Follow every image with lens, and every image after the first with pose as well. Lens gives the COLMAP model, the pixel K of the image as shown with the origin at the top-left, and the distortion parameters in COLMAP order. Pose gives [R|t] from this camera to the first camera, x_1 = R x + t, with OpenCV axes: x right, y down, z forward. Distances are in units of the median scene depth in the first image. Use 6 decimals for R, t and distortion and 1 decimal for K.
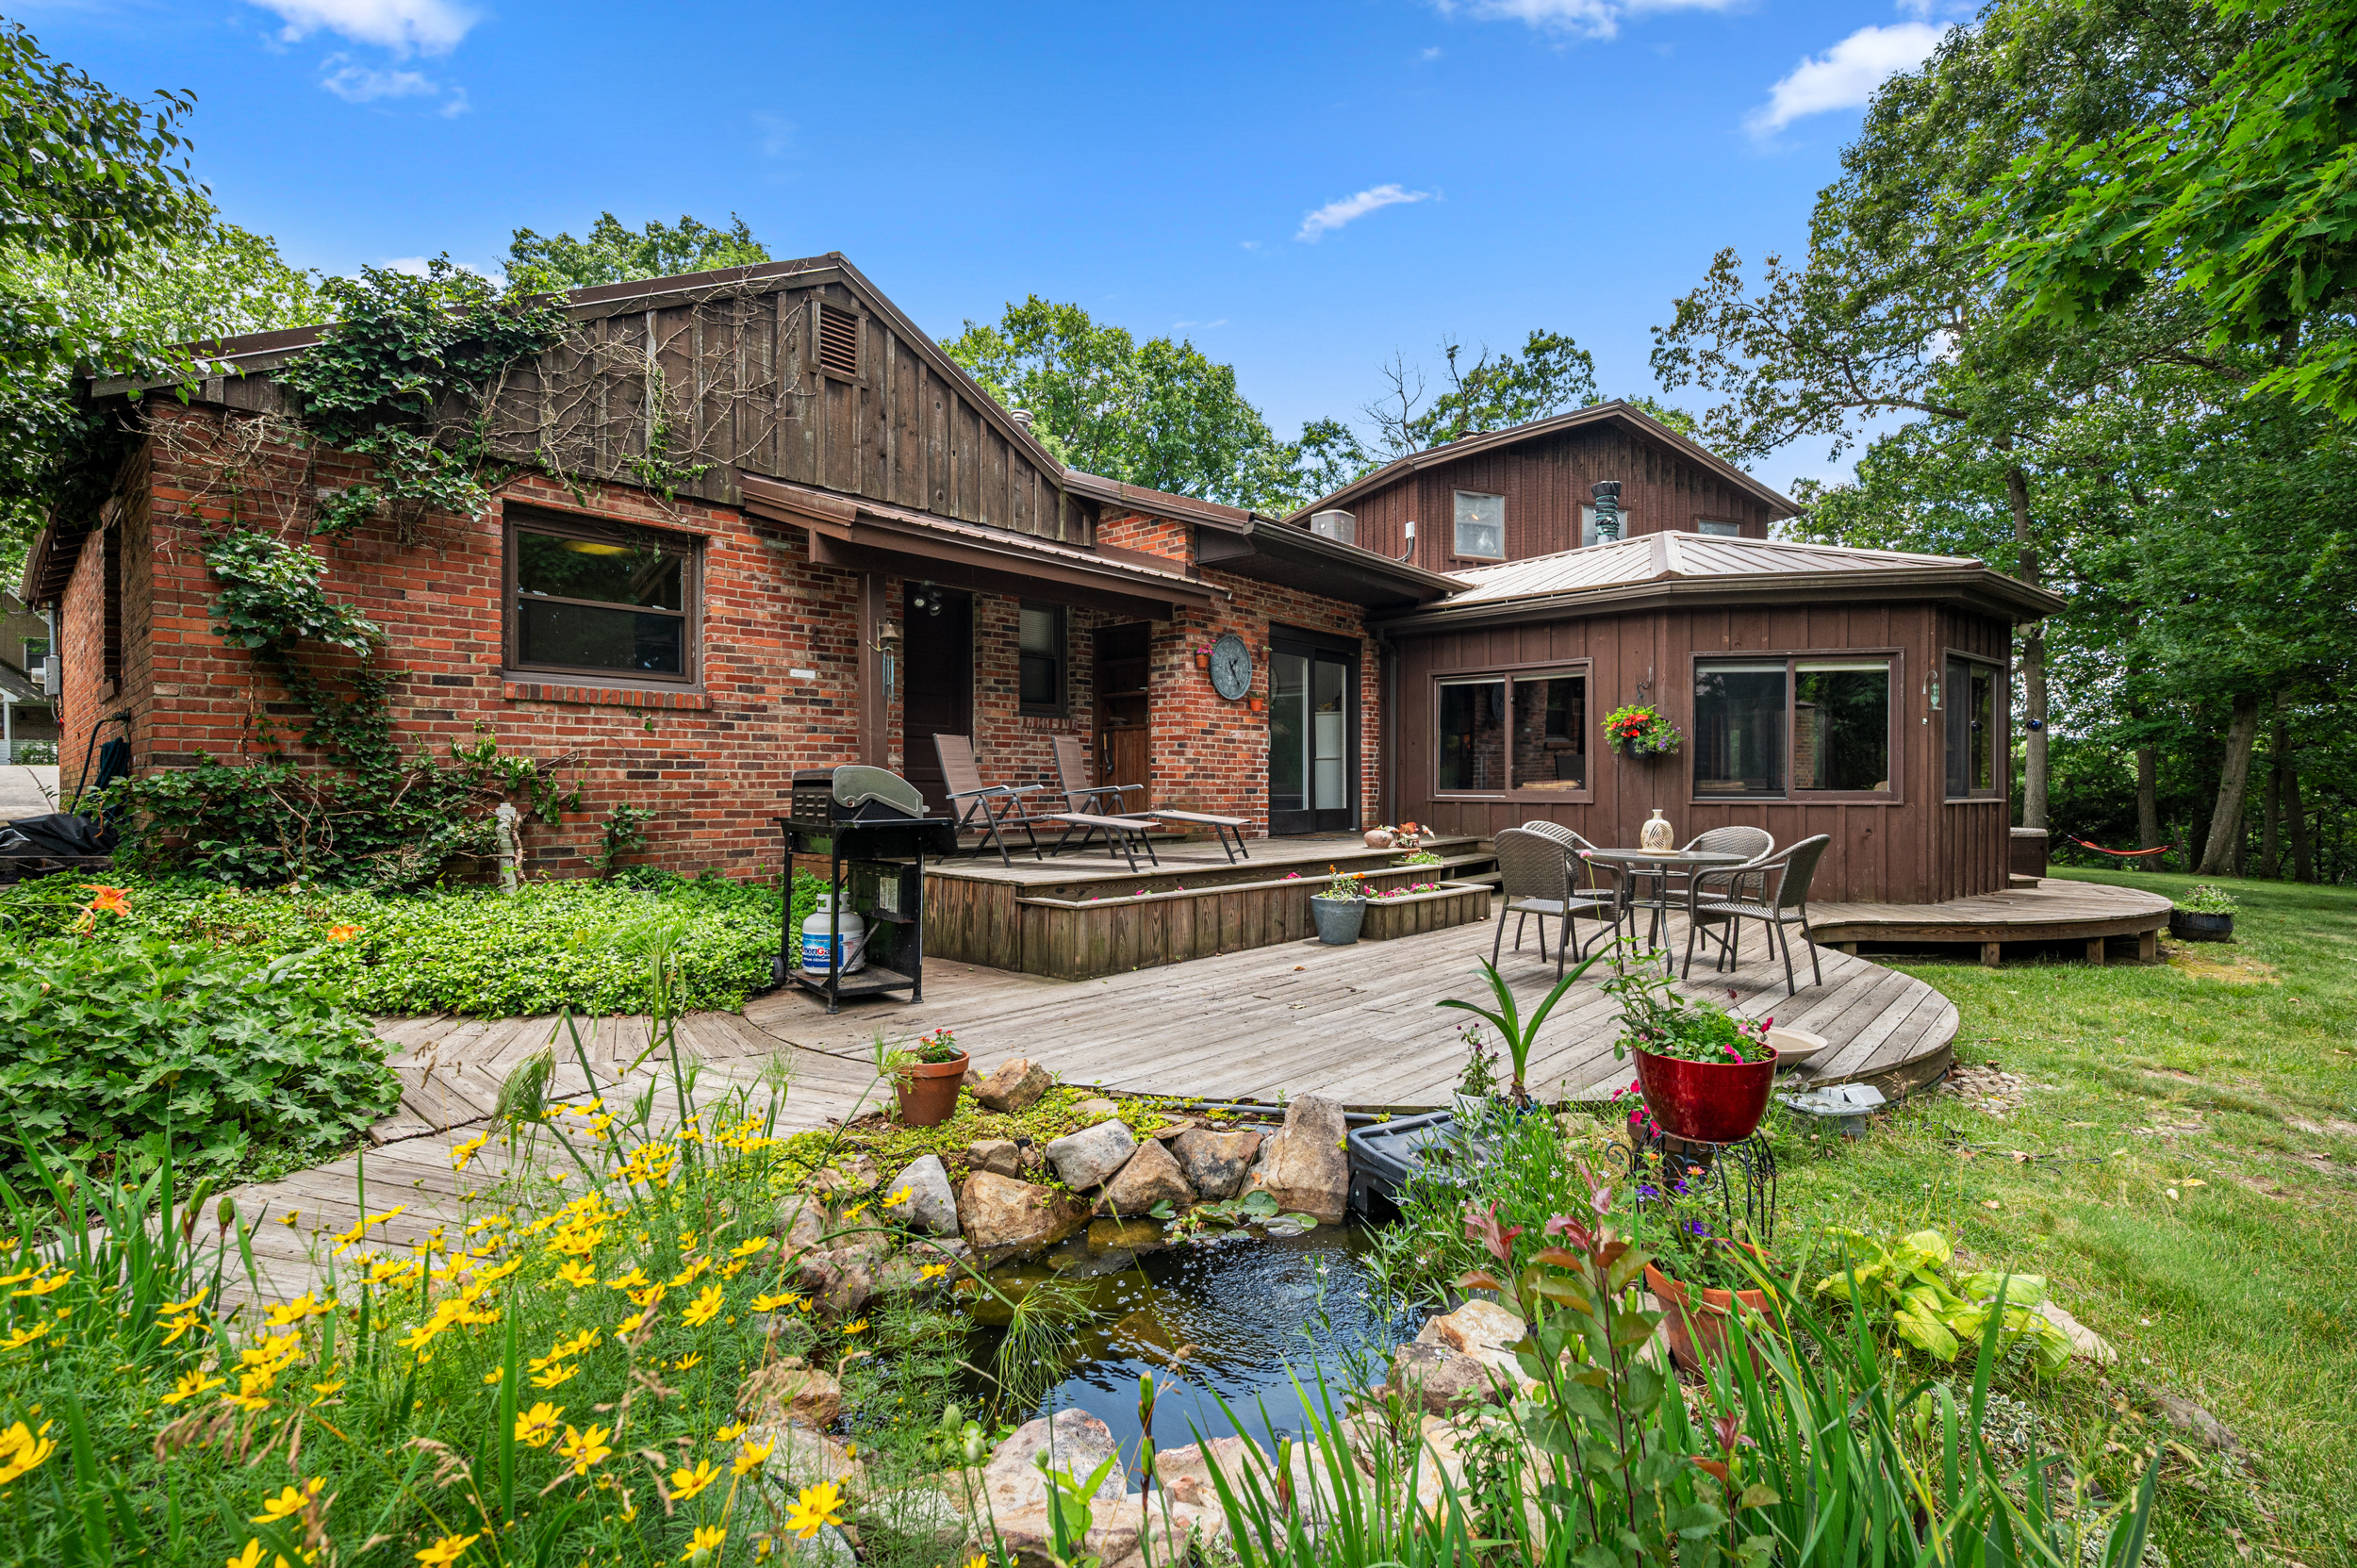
lens RADIAL K [[1033.4, 0, 1178.5], [0, 1033.4, 784.0], [0, 0, 1]] dist [-0.002319, -0.000779]
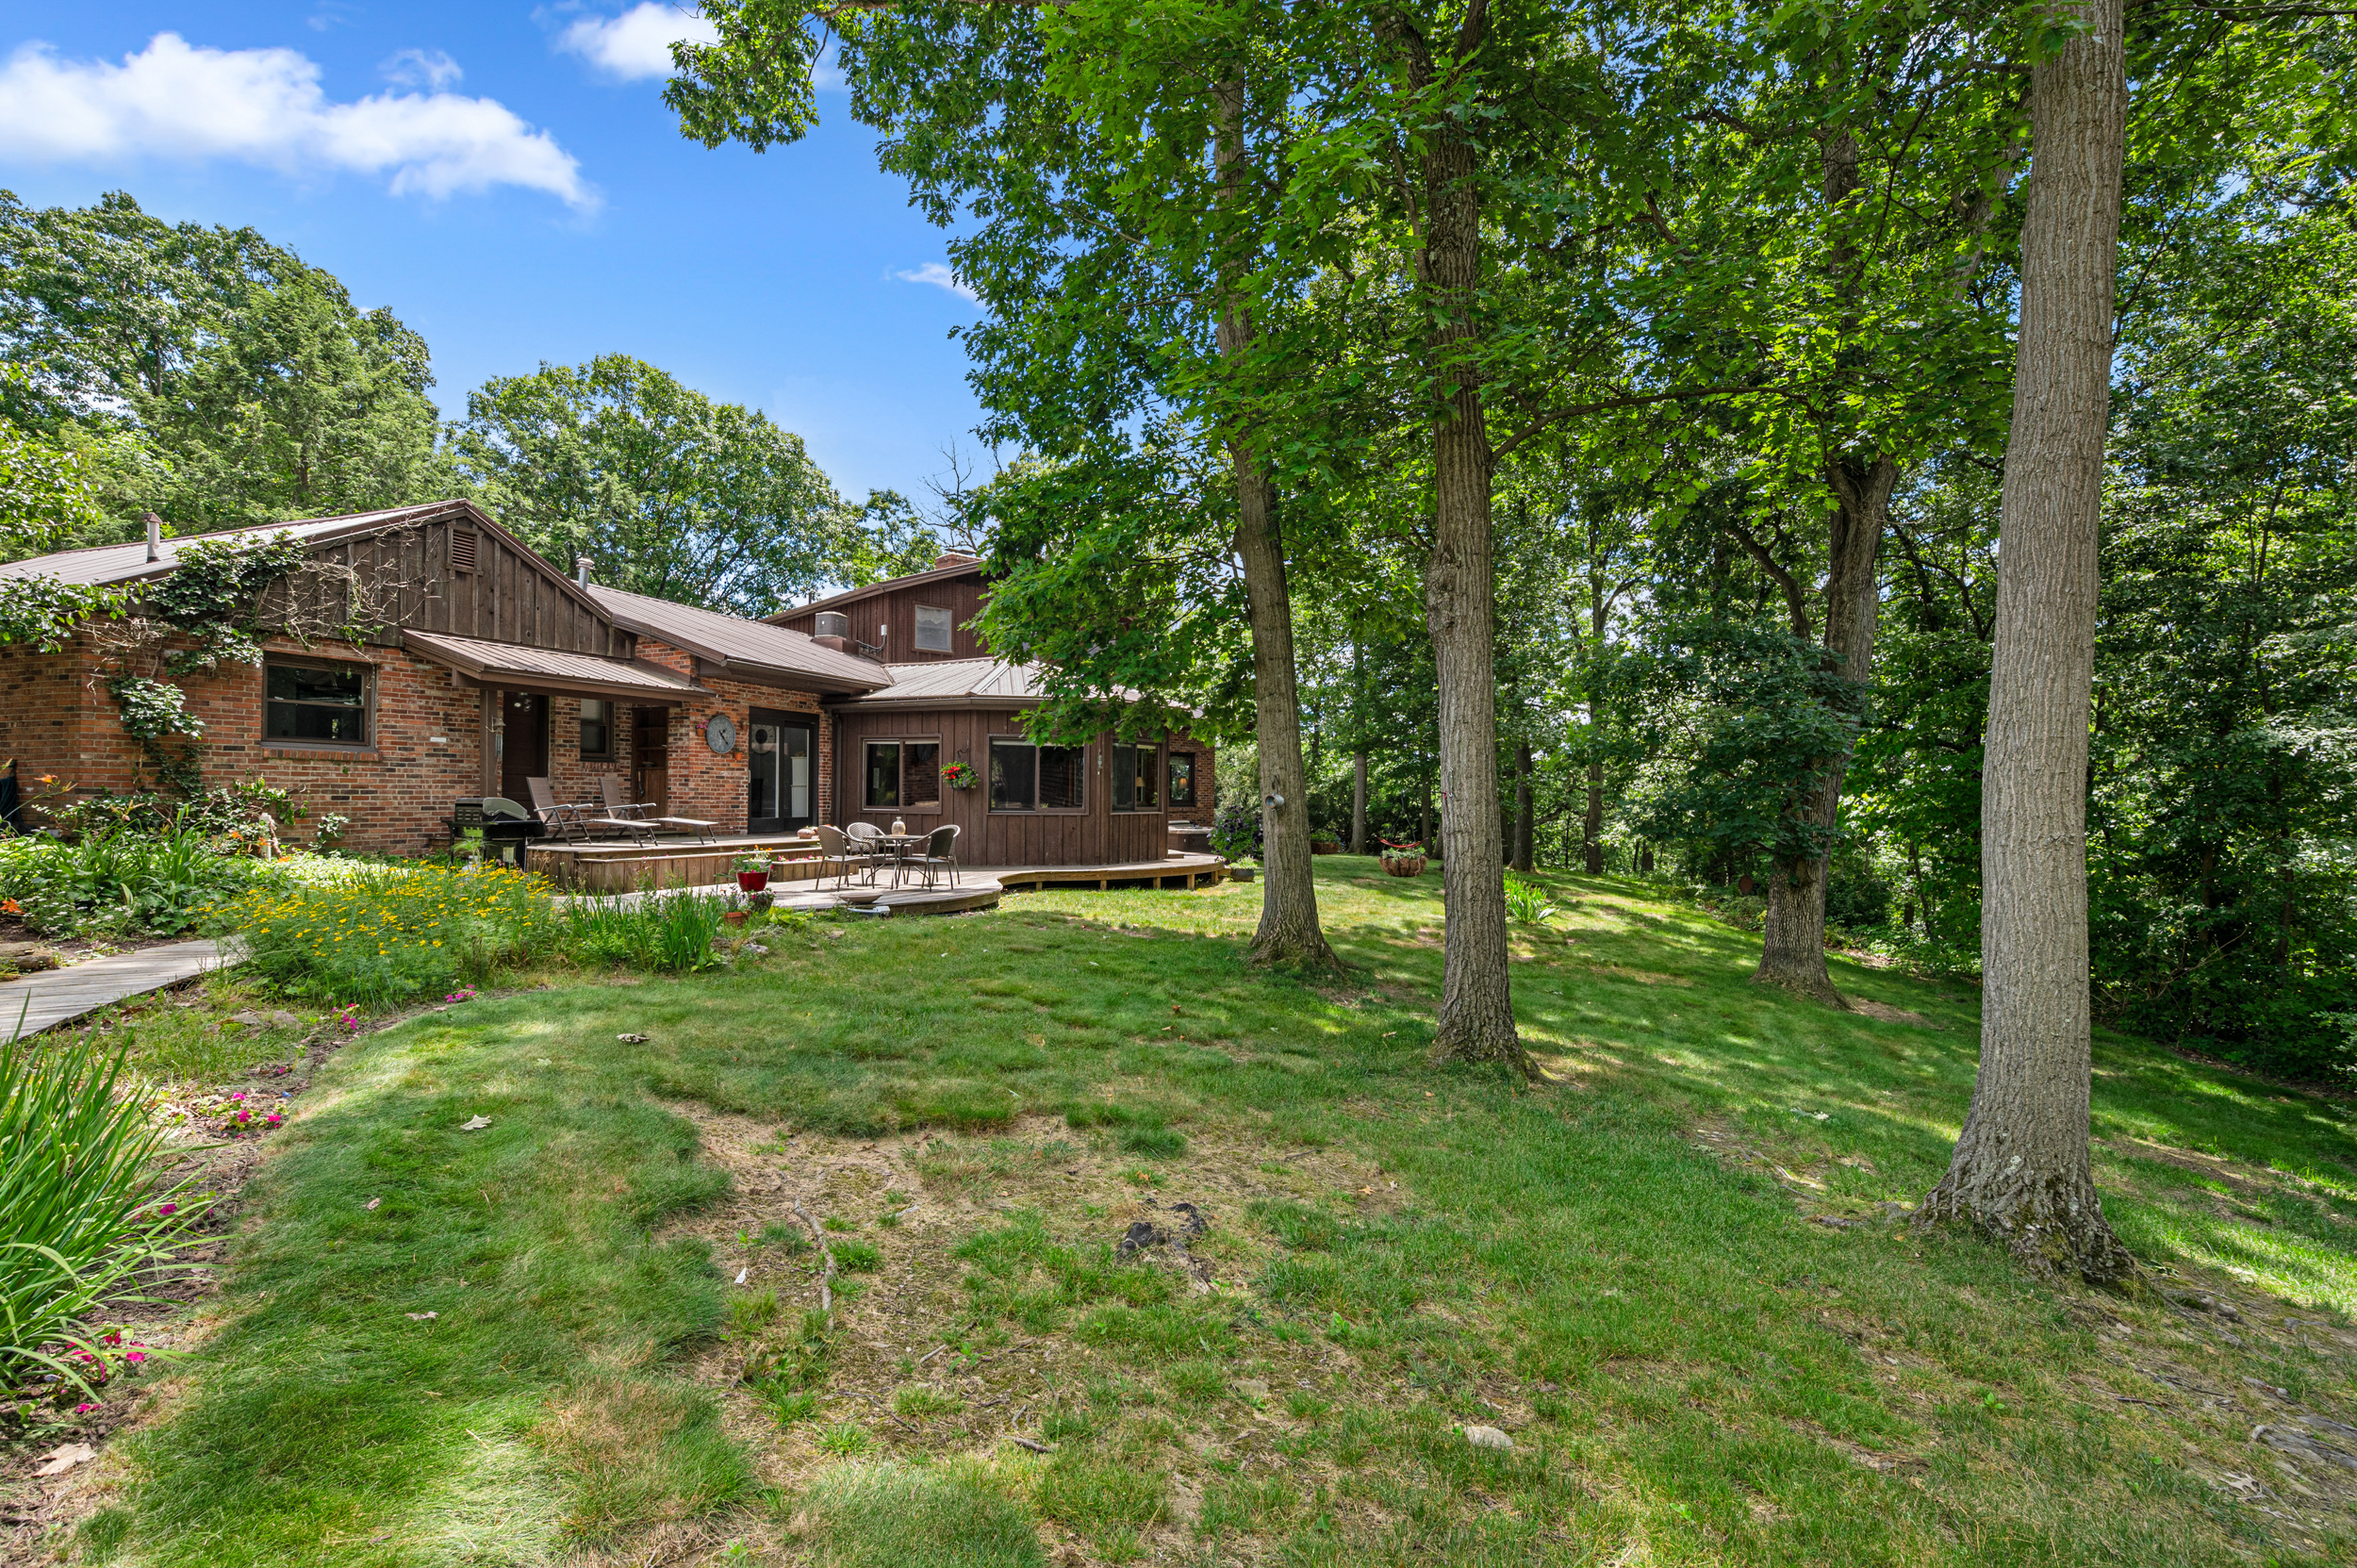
lens RADIAL K [[1033.4, 0, 1178.5], [0, 1033.4, 784.0], [0, 0, 1]] dist [-0.002319, -0.000779]
pose [[0.935068, 0.010967, 0.354299, 0.192993], [-0.007137, 0.999901, -0.012115, -0.019462], [-0.354396, 0.008800, 0.935054, -1.092841]]
